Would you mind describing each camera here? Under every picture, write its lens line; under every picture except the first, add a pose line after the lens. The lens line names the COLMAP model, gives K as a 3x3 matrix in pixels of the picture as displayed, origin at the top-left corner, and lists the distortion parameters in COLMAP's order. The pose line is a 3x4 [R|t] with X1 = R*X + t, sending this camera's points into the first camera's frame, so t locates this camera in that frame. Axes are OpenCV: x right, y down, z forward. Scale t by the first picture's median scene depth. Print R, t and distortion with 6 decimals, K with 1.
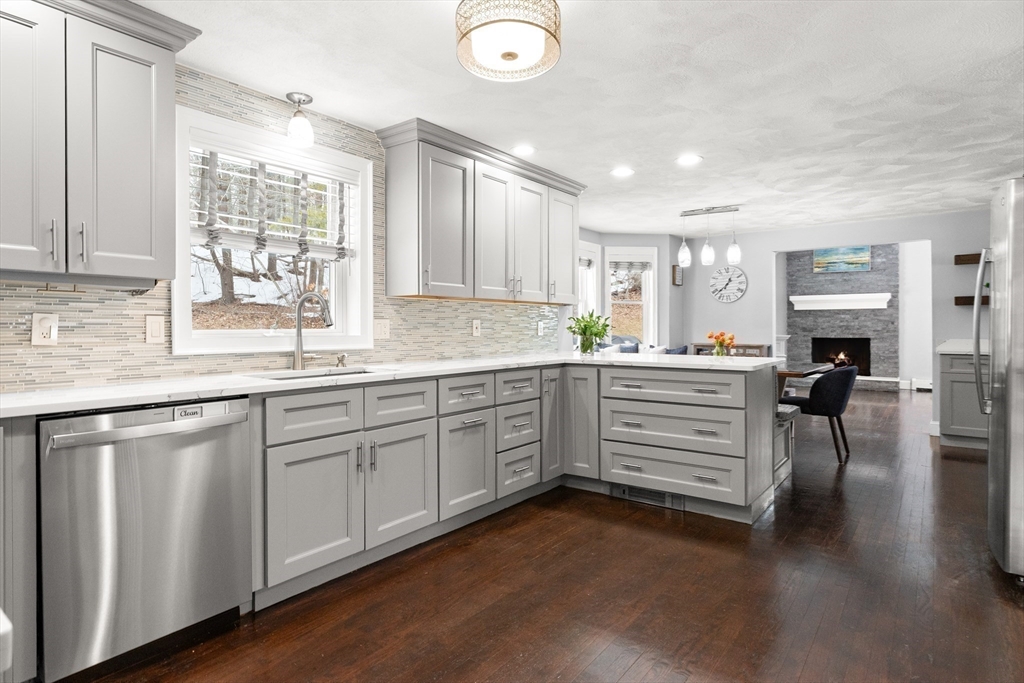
lens RADIAL K [[565.1, 0, 508.3], [0, 565.1, 331.3], [0, 0, 1]] dist [-0.002293, -0.000999]
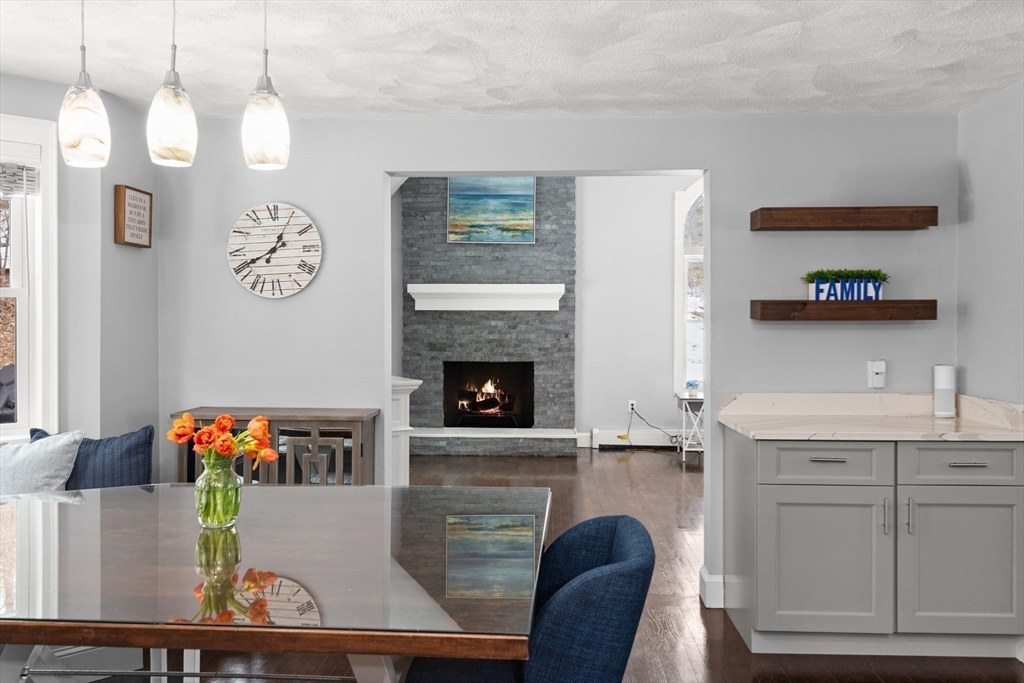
lens RADIAL K [[860.8, 0, 509.5], [0, 860.8, 336.1], [0, 0, 1]] dist [-0.016806, -0.002560]
pose [[0.828156, -0.002547, 0.560493, 0.132381], [-0.001827, 0.999972, 0.007244, -0.020618], [-0.560495, -0.007023, 0.828128, 0.294538]]
